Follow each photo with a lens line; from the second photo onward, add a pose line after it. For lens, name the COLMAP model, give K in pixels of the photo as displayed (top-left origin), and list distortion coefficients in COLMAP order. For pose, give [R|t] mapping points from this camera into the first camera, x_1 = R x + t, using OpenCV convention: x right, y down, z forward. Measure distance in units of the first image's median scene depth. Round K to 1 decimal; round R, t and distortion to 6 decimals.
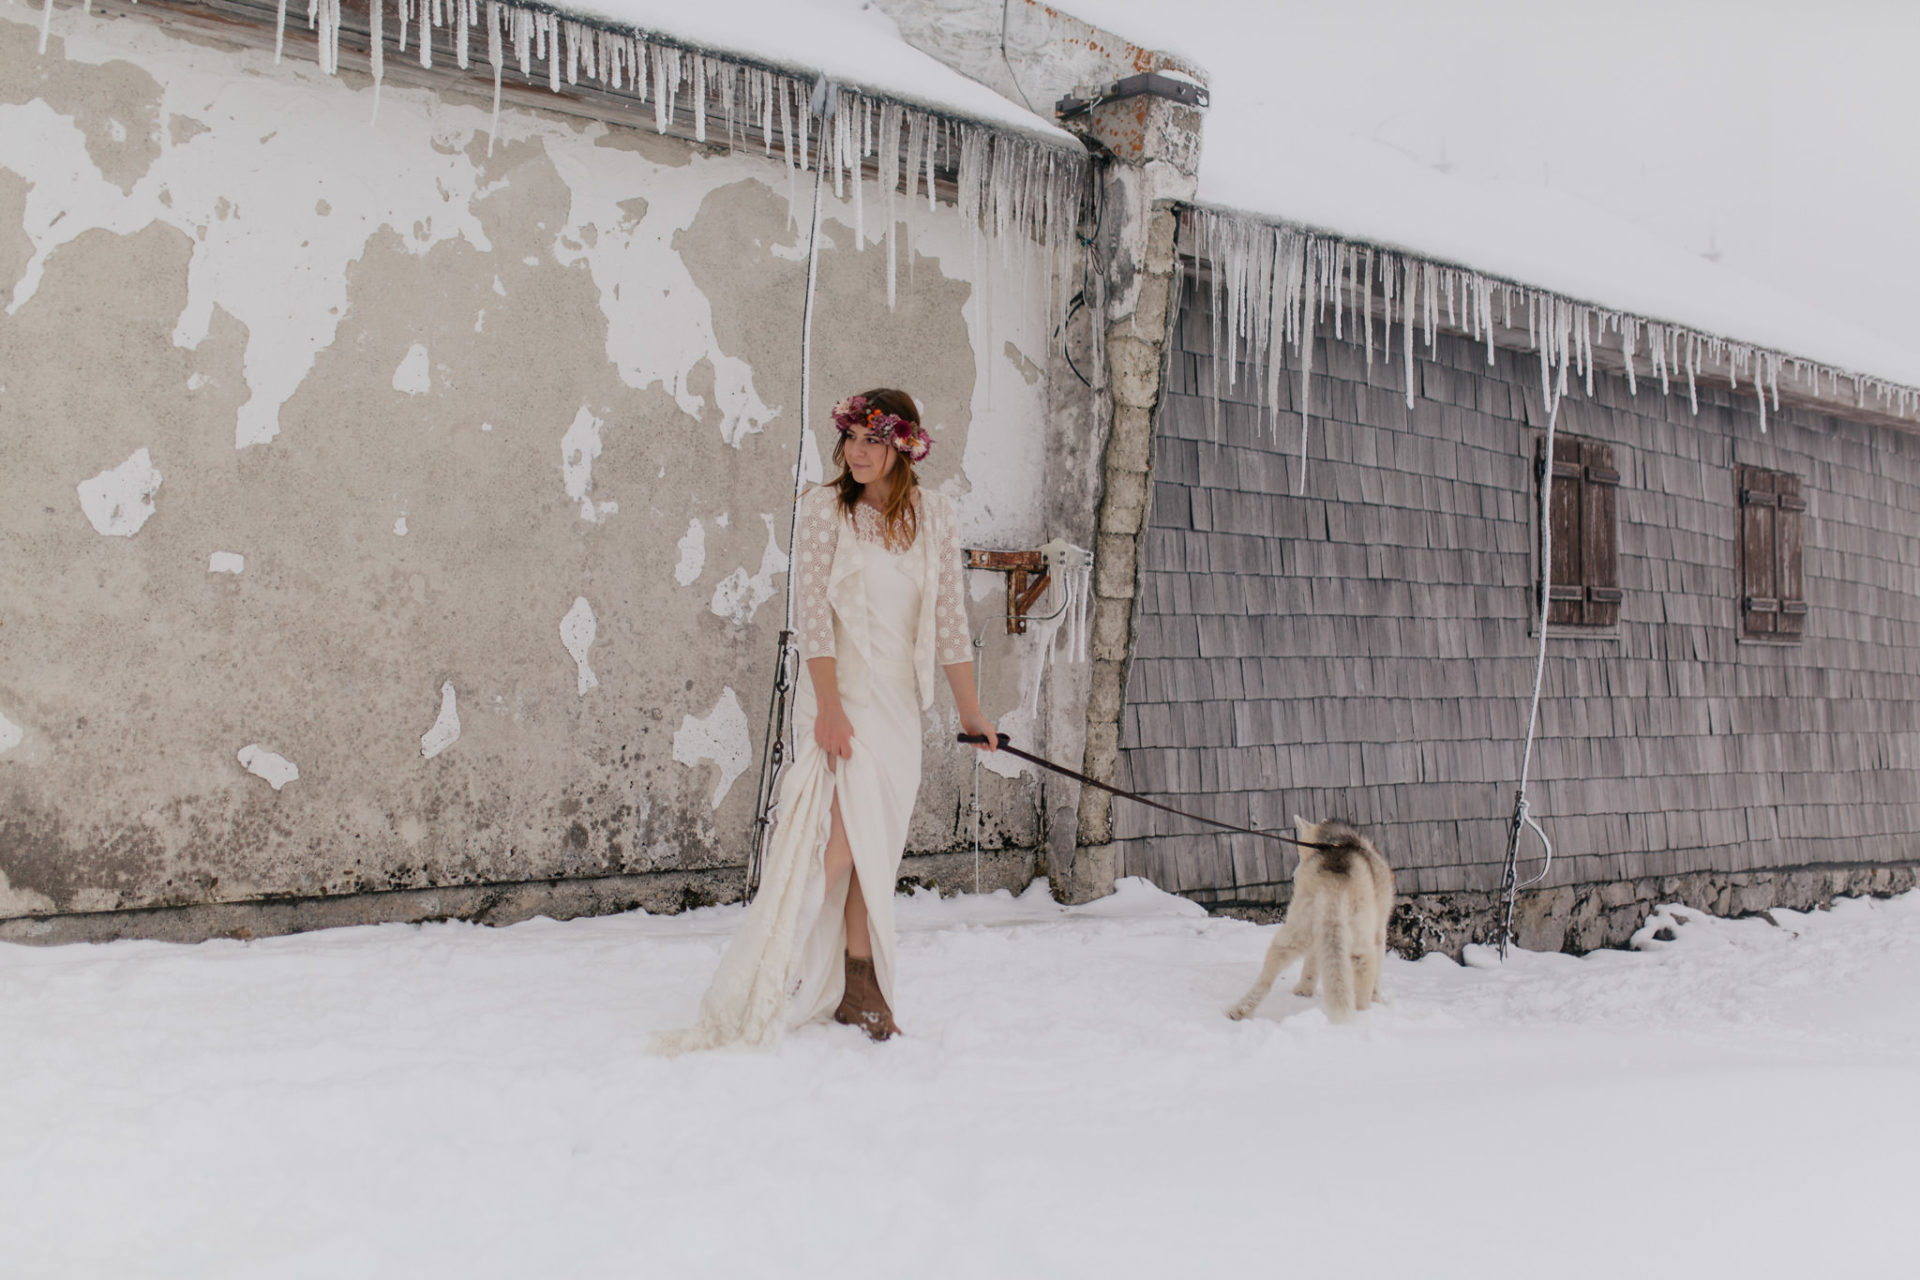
lens RADIAL K [[1816.6, 0, 960.0], [0, 1816.6, 640.0], [0, 0, 1]] dist [-0.003540, 0.004238]
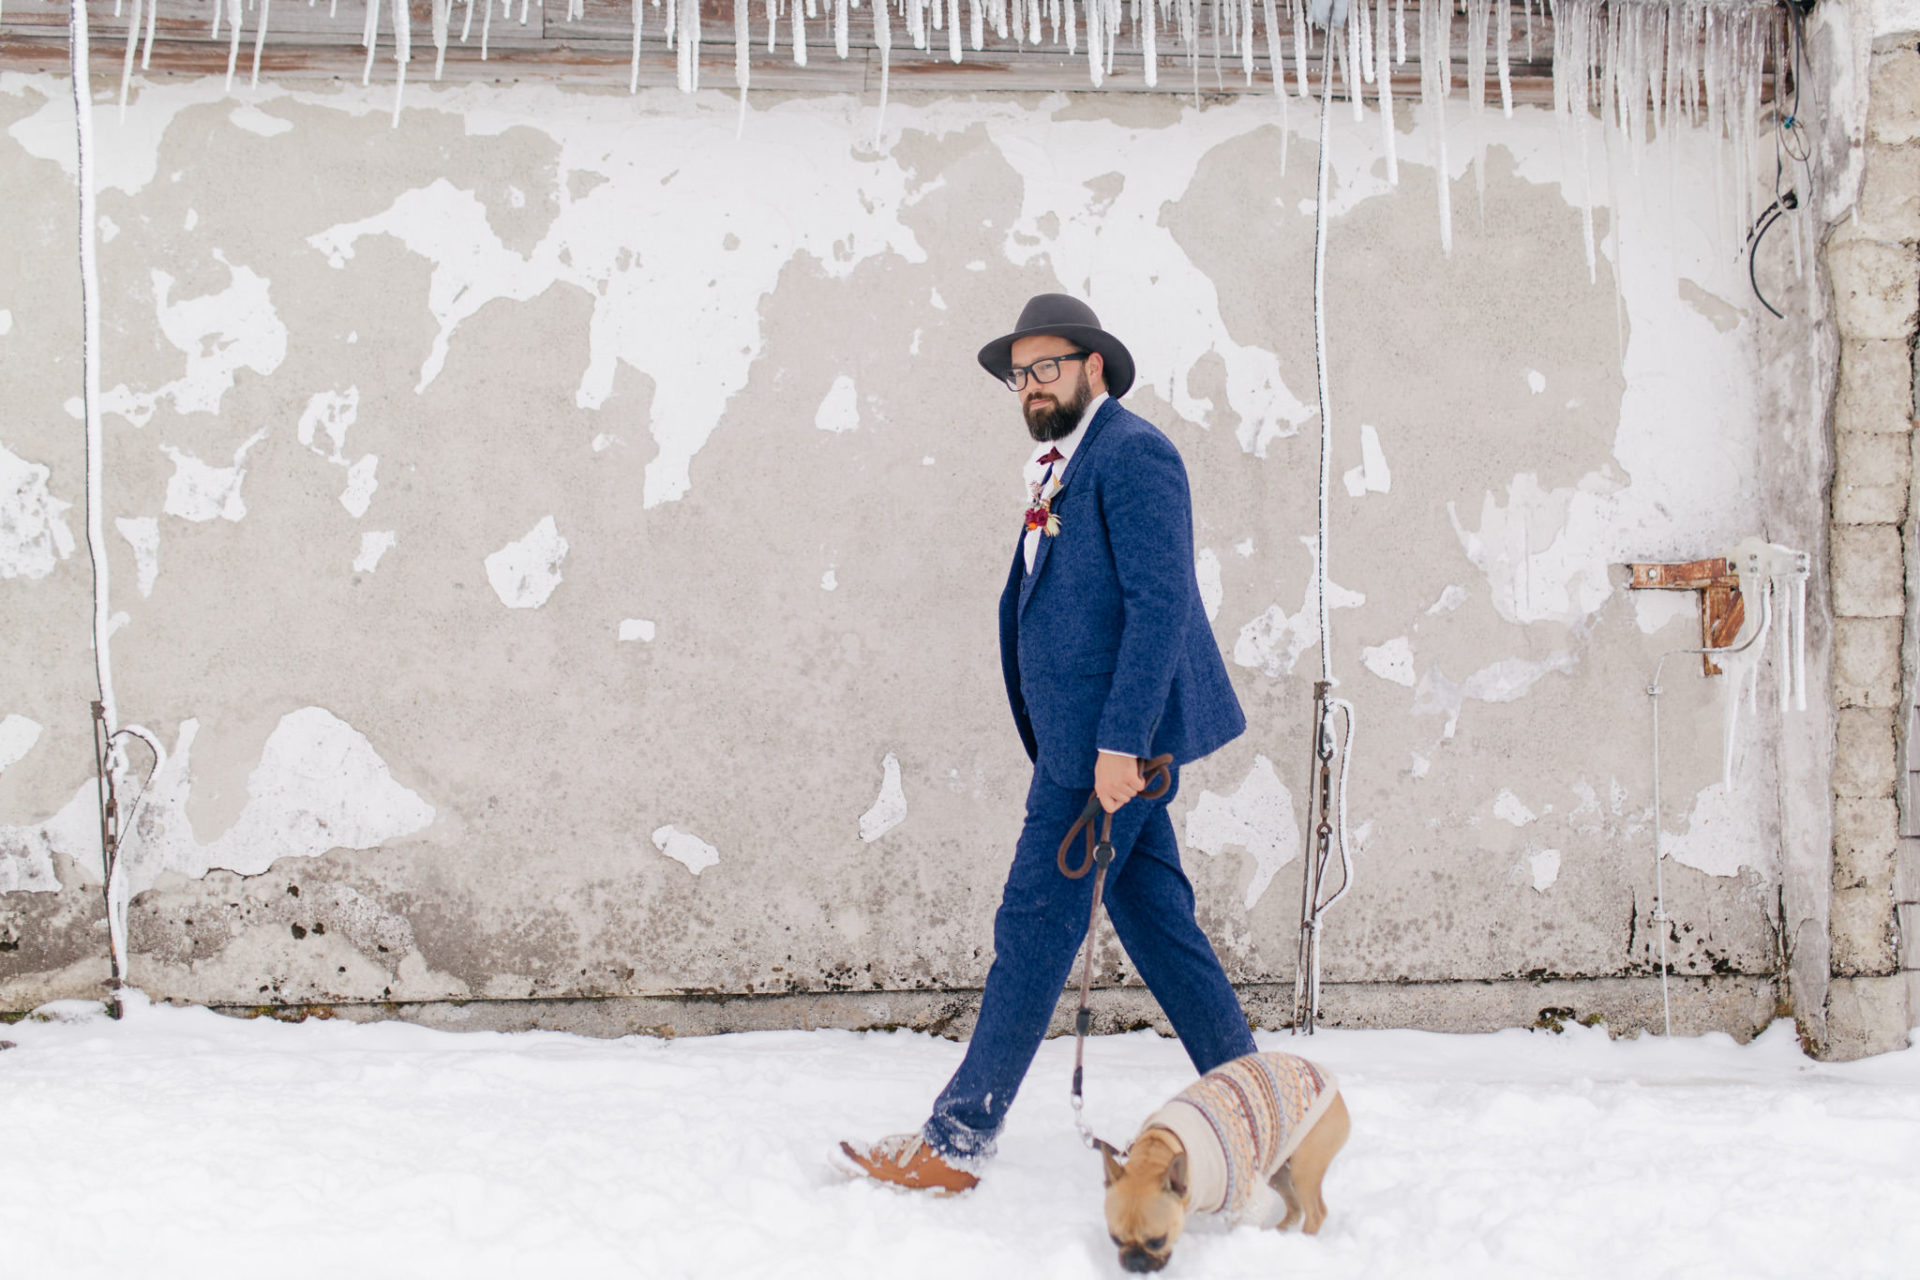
lens RADIAL K [[1816.6, 0, 960.0], [0, 1816.6, 640.0], [0, 0, 1]] dist [-0.003540, 0.004238]
pose [[0.822884, -0.059616, -0.565074, 0.237168], [0.029134, 0.997599, -0.062821, 0.023570], [0.567463, 0.035232, 0.822645, 0.291099]]
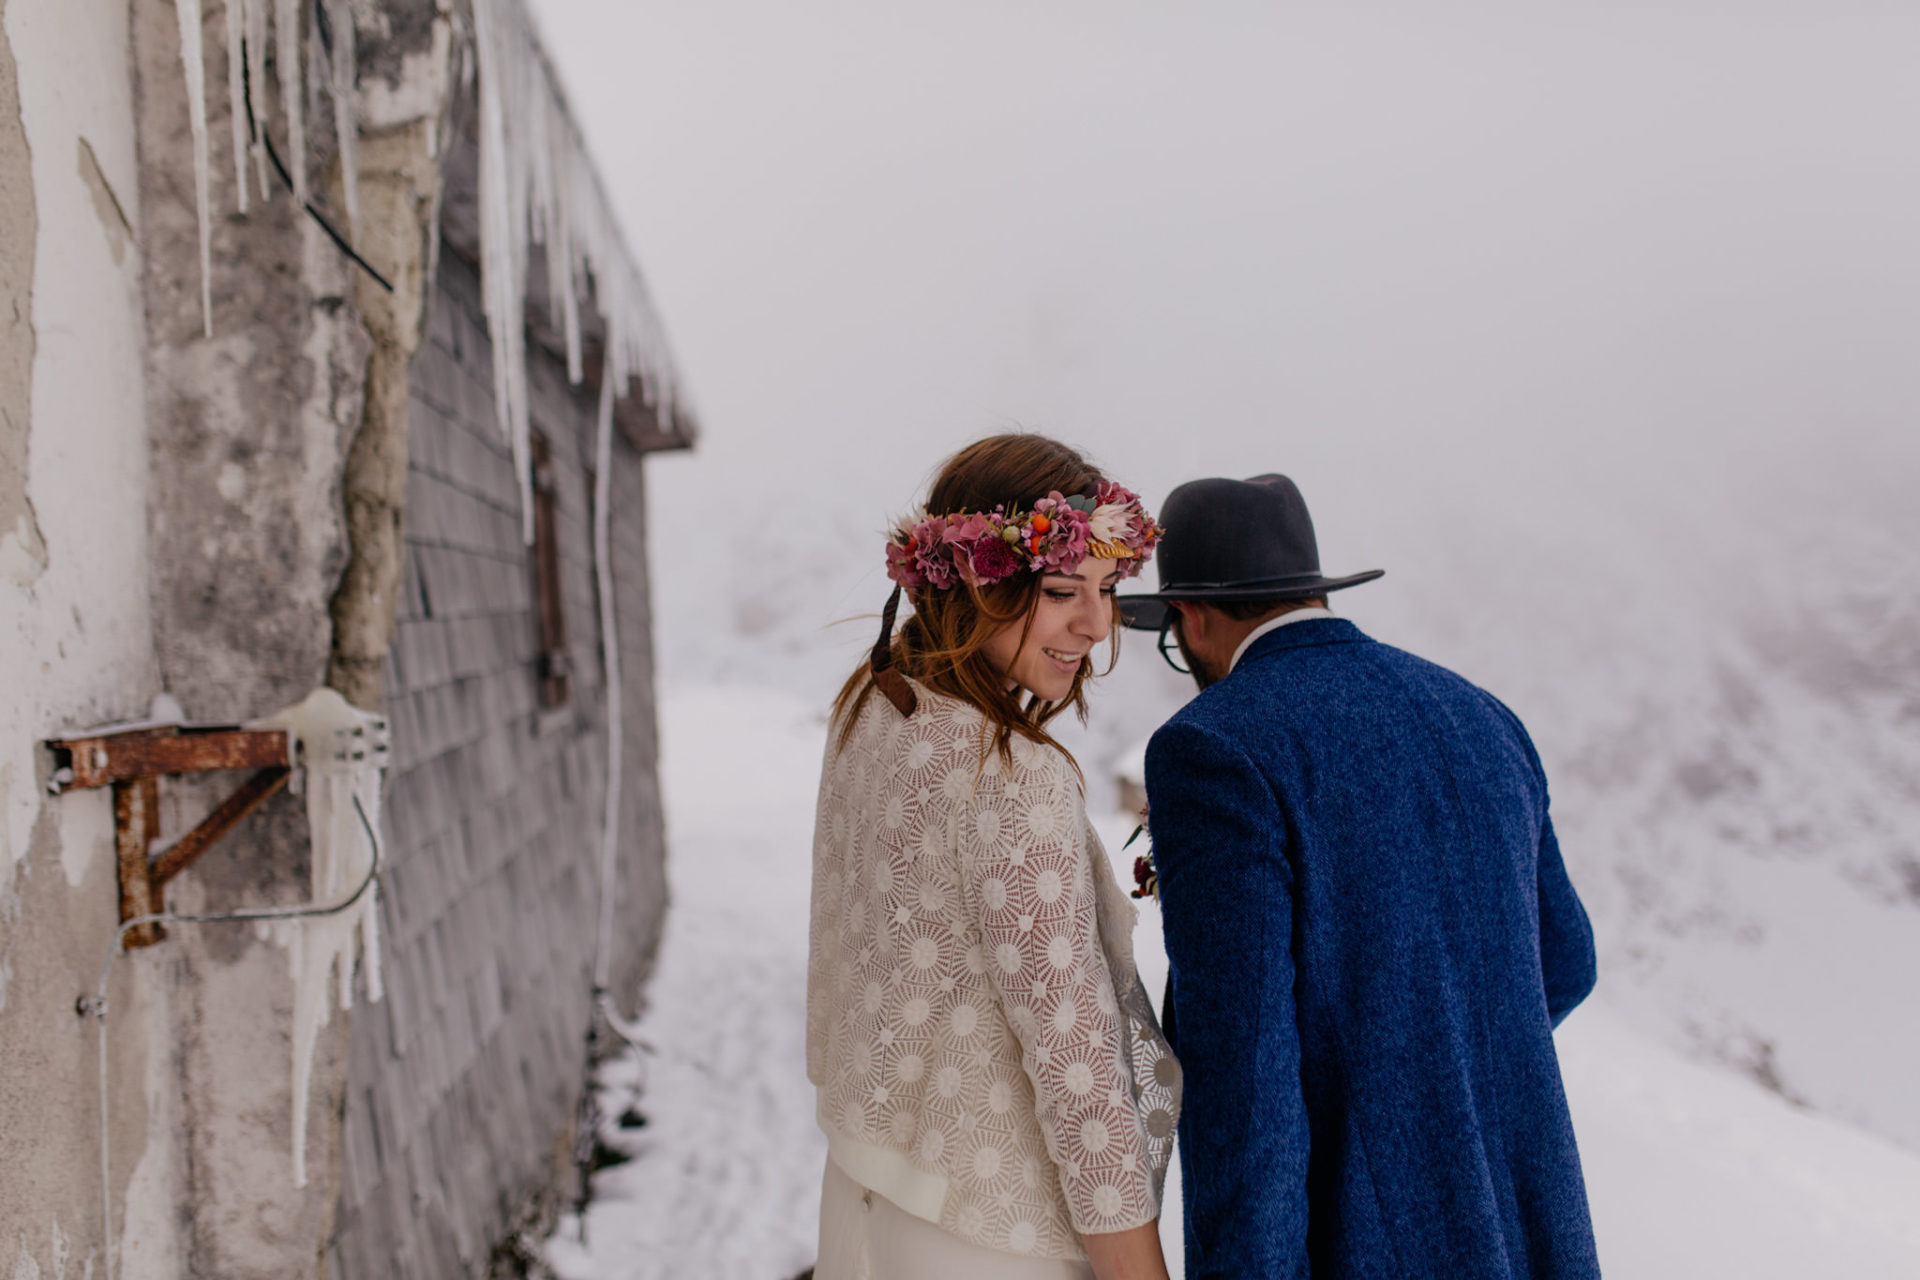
lens RADIAL K [[1816.6, 0, 960.0], [0, 1816.6, 640.0], [0, 0, 1]] dist [-0.003540, 0.004238]
pose [[0.567467, -0.057198, 0.821407, -0.213381], [0.039588, 0.998326, 0.042168, -0.092058], [-0.822444, 0.008589, 0.568781, 0.812878]]
